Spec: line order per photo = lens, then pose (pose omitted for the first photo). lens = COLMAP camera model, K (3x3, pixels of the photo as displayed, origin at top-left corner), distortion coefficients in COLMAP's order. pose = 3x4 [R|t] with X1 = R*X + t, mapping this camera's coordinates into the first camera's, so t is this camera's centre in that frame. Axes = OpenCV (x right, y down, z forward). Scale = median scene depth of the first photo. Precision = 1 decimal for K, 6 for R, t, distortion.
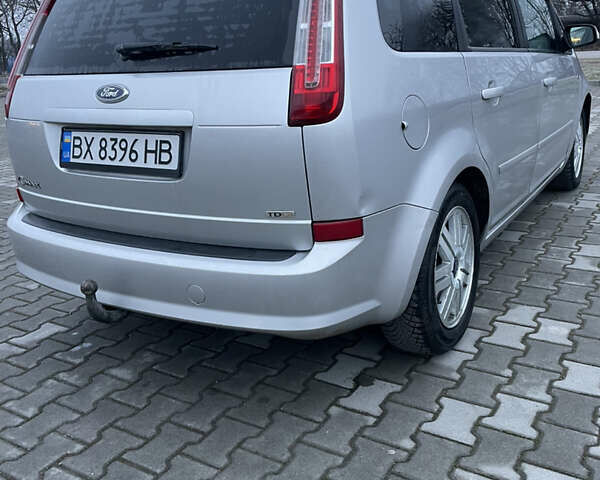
lens RADIAL K [[605.7, 0, 302.5], [0, 605.7, 226.6], [0, 0, 1]] dist [0.045862, 0.000000]
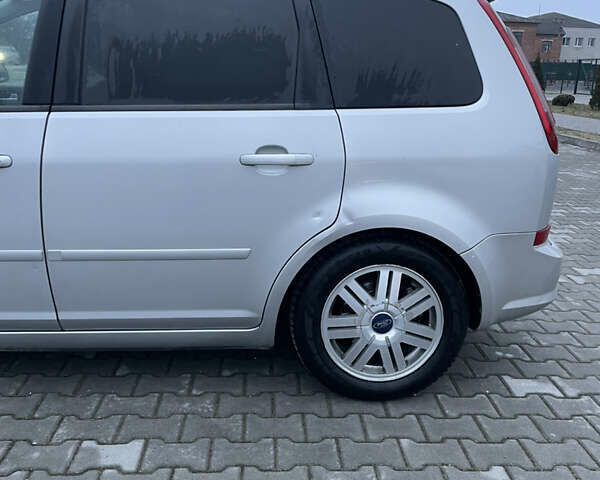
lens RADIAL K [[605.7, 0, 303.1], [0, 605.7, 235.9], [0, 0, 1]] dist [0.045862, 0.000000]
pose [[-0.584345, -0.184452, 0.790264, -1.249066], [0.229442, 0.896538, 0.378914, -0.626989], [-0.778394, 0.402736, -0.481567, 2.206559]]
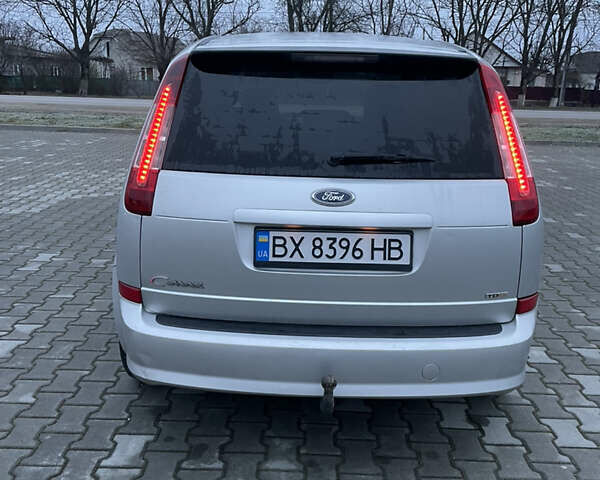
lens RADIAL K [[605.7, 0, 299.6], [0, 605.7, 226.1], [0, 0, 1]] dist [0.045862, 0.000000]
pose [[0.850454, -0.048044, 0.523851, -0.906363], [0.078376, 0.996278, -0.035870, -0.130758], [-0.520178, 0.071563, 0.851054, 0.121543]]
